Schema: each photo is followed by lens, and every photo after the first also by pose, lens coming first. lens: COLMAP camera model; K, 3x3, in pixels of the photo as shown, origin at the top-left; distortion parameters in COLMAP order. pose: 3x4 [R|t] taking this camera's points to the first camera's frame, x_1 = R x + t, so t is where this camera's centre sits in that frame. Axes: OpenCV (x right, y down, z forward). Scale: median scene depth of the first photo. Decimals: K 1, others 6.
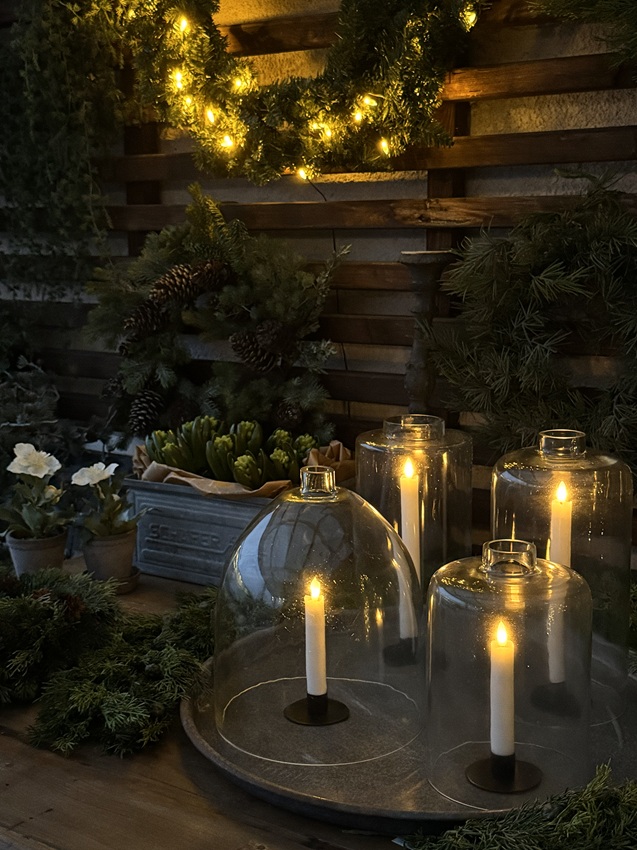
lens RADIAL K [[1131.1, 0, 318.5], [0, 1131.1, 425.0], [0, 0, 1]] dist [0.203407, -0.483981]
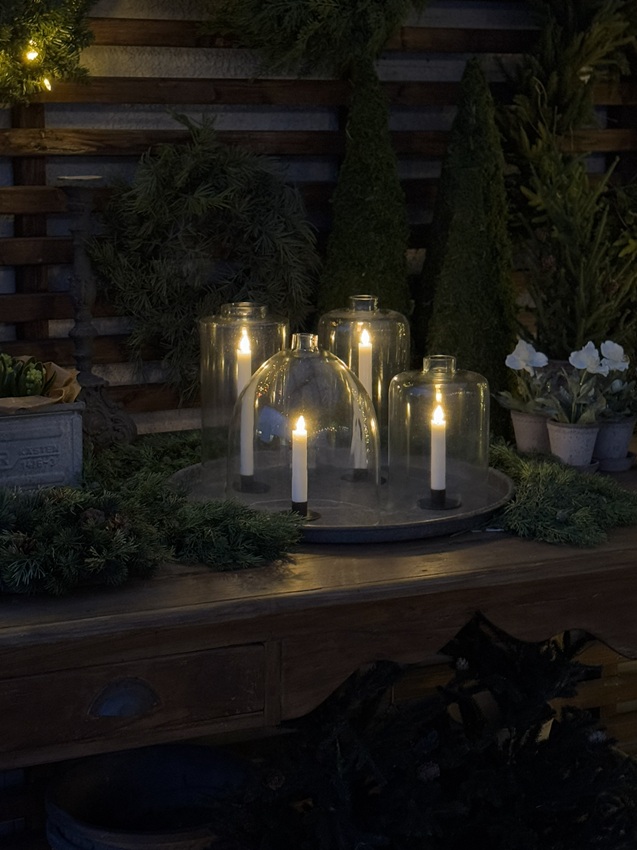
lens RADIAL K [[1712.0, 0, 318.5], [0, 1712.0, 425.0], [0, 0, 1]] dist [0.065873, 0.301182]
pose [[0.487300, -0.143399, 0.861380, -1.356570], [0.146218, 0.985897, 0.081409, -0.013908], [-0.860906, 0.086279, 0.501395, -0.042093]]
